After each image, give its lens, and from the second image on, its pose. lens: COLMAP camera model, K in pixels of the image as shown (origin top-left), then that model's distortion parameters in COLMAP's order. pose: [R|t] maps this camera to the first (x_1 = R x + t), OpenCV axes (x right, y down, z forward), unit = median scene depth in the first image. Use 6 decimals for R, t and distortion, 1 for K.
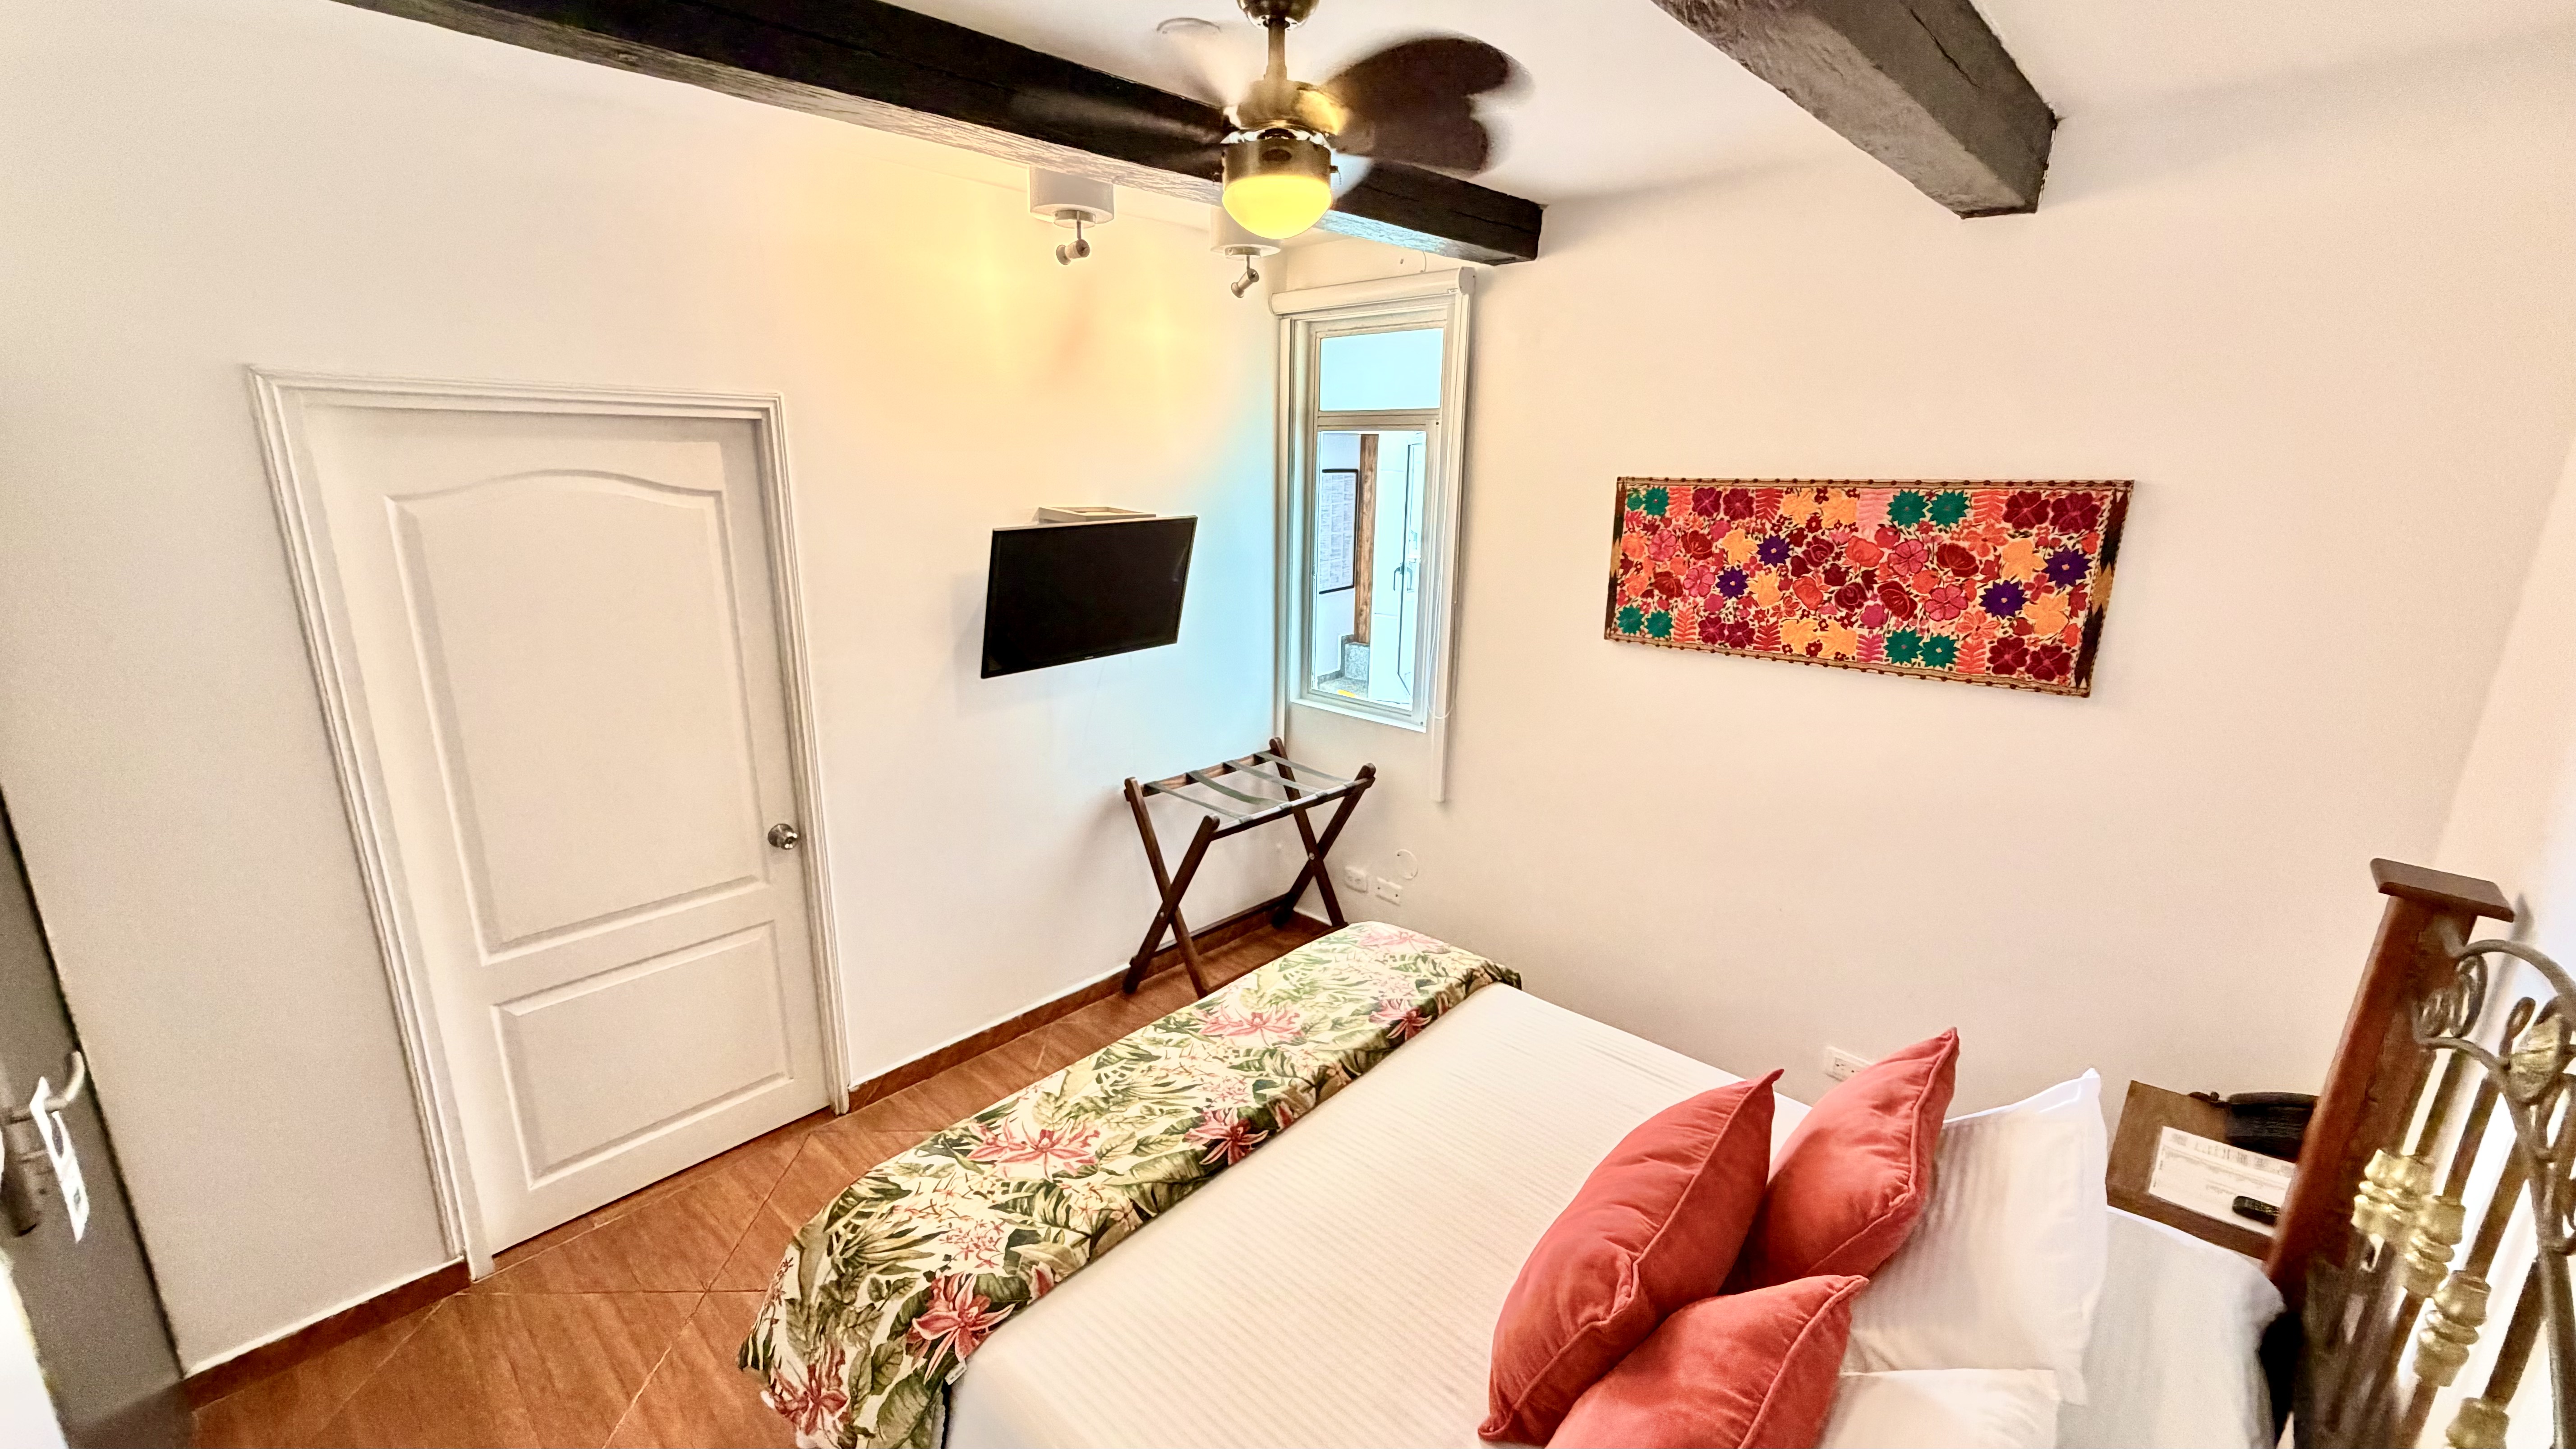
lens RADIAL K [[1024.3, 0, 1280.6], [0, 1024.3, 727.6], [0, 0, 1]] dist [-0.000471, -0.000172]
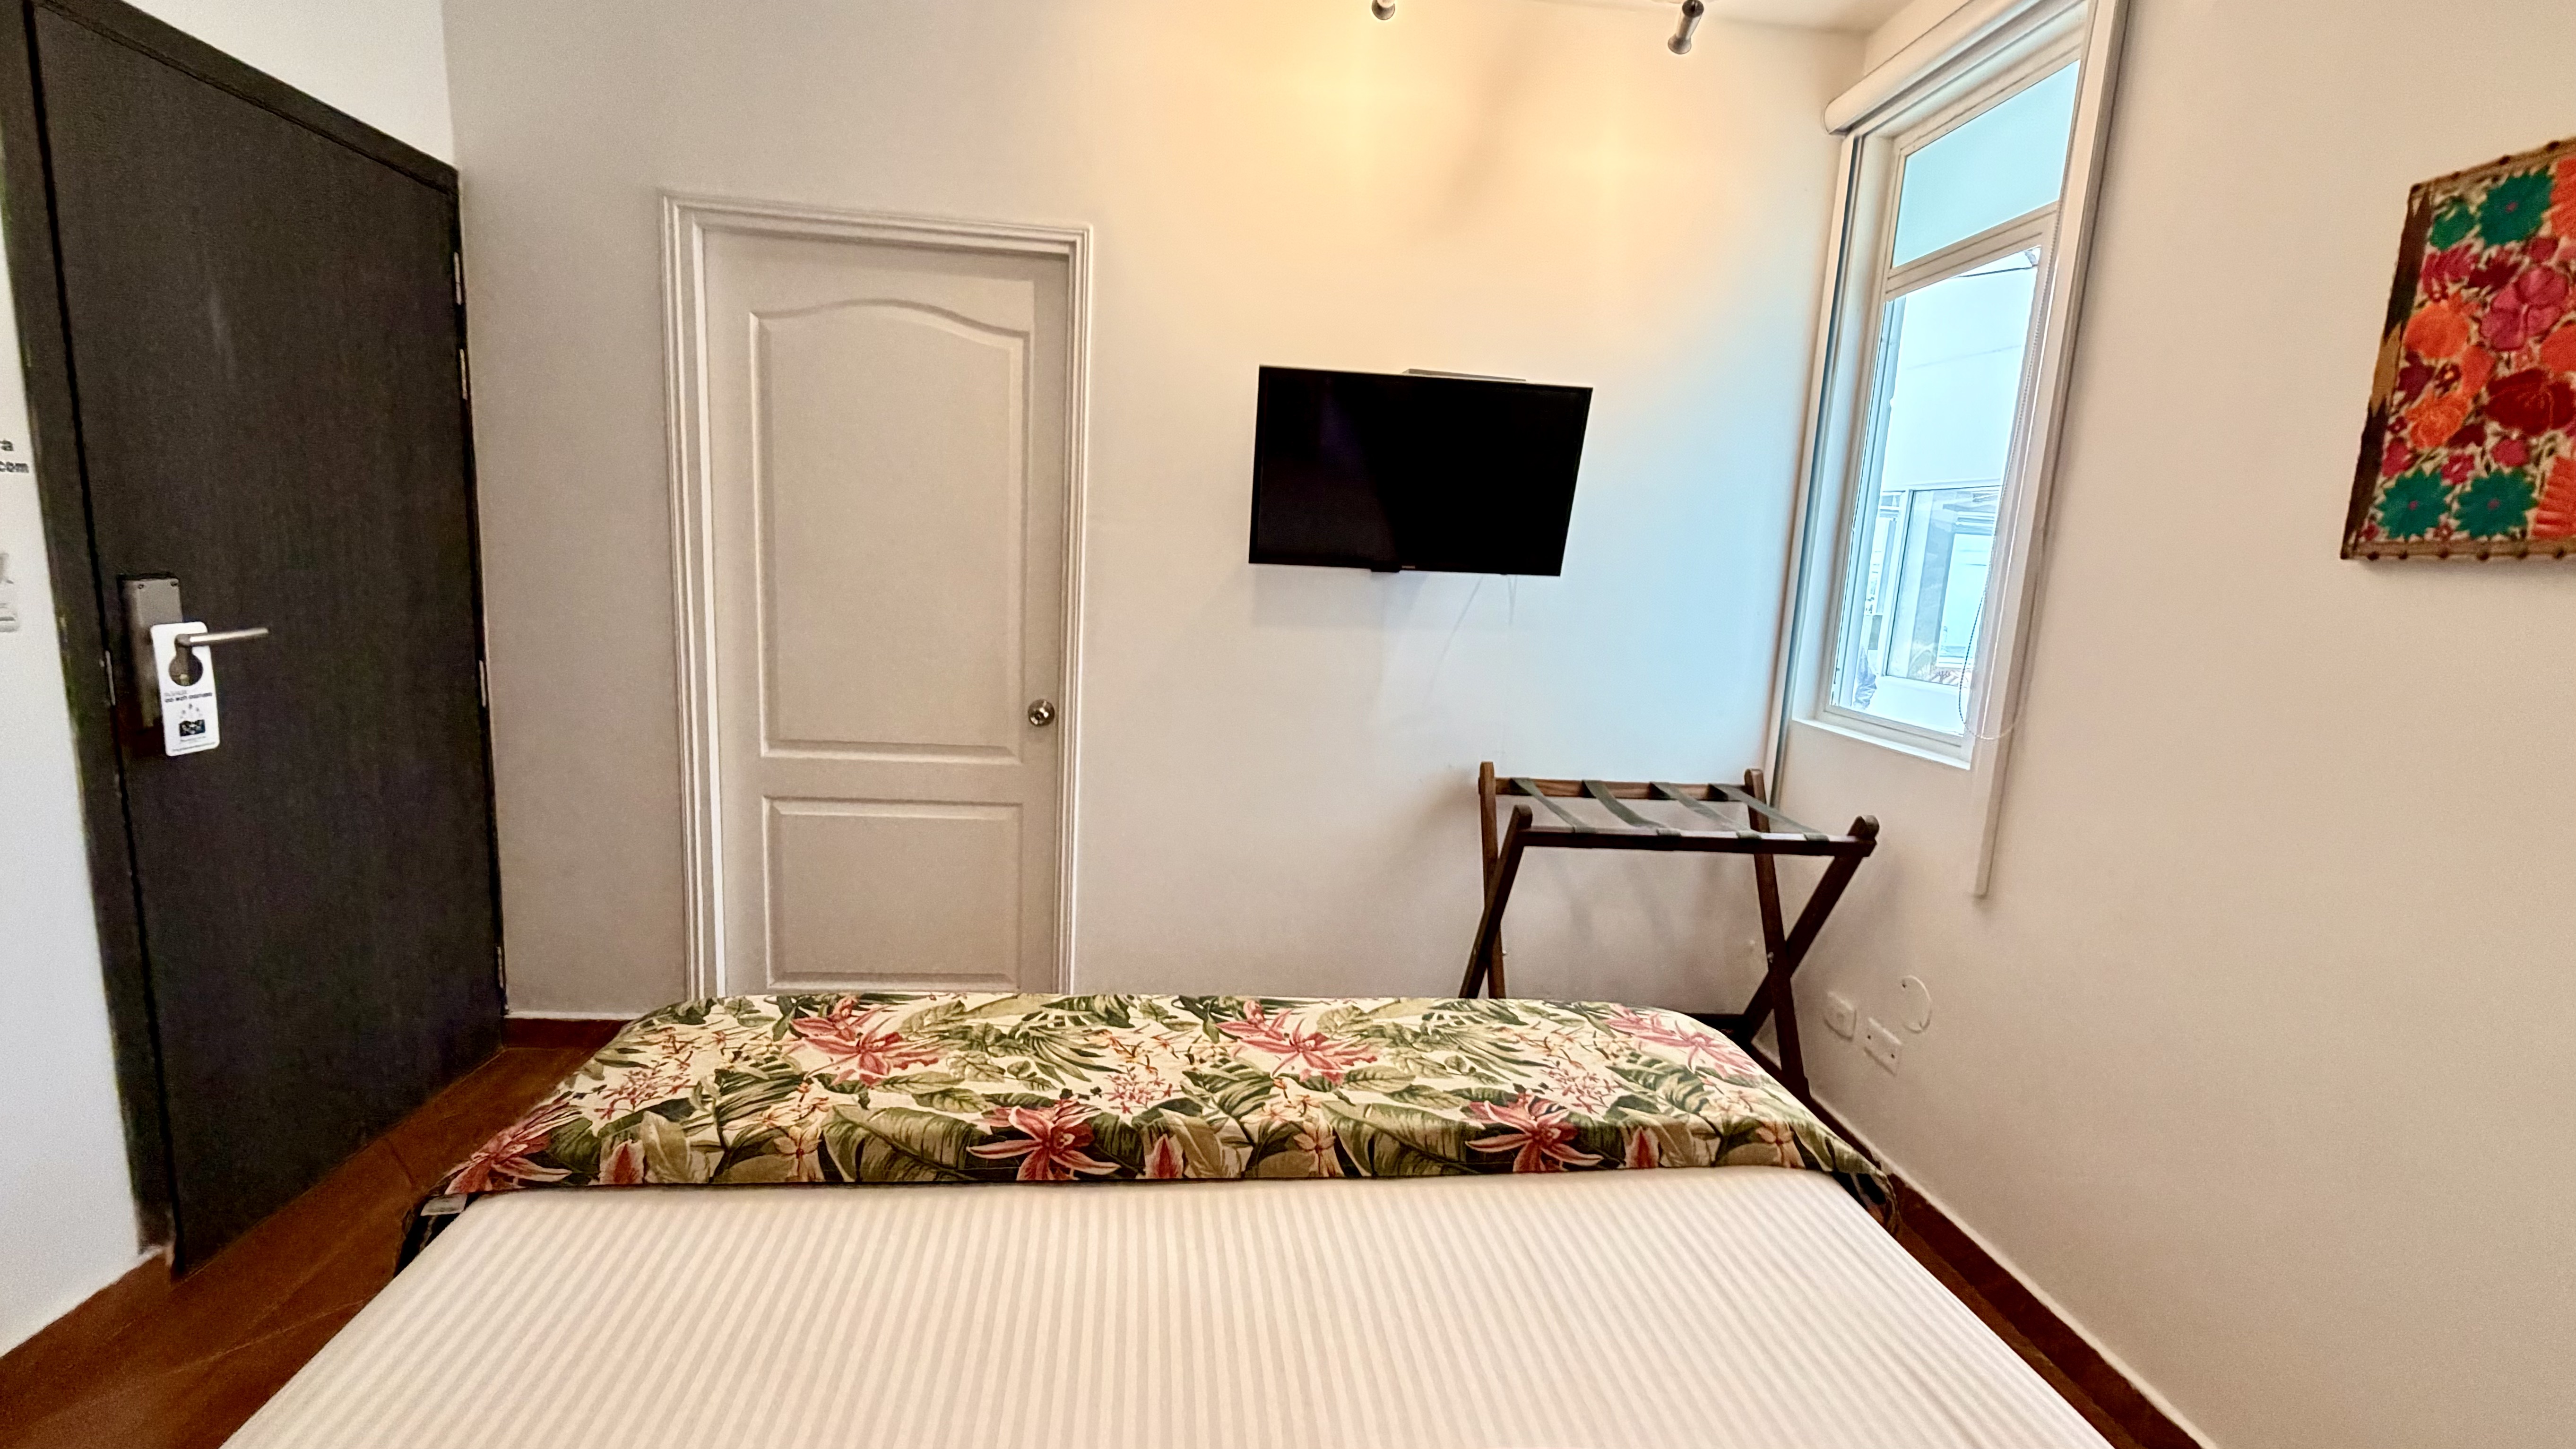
lens RADIAL K [[1074.8, 0, 1299.2], [0, 1074.8, 724.9], [0, 0, 1]] dist [0.000767, 0.000071]
pose [[0.750998, 0.130304, -0.647319, 0.352660], [-0.212875, 0.975771, -0.050550, 0.128509], [0.625048, 0.175761, 0.760541, 0.454523]]
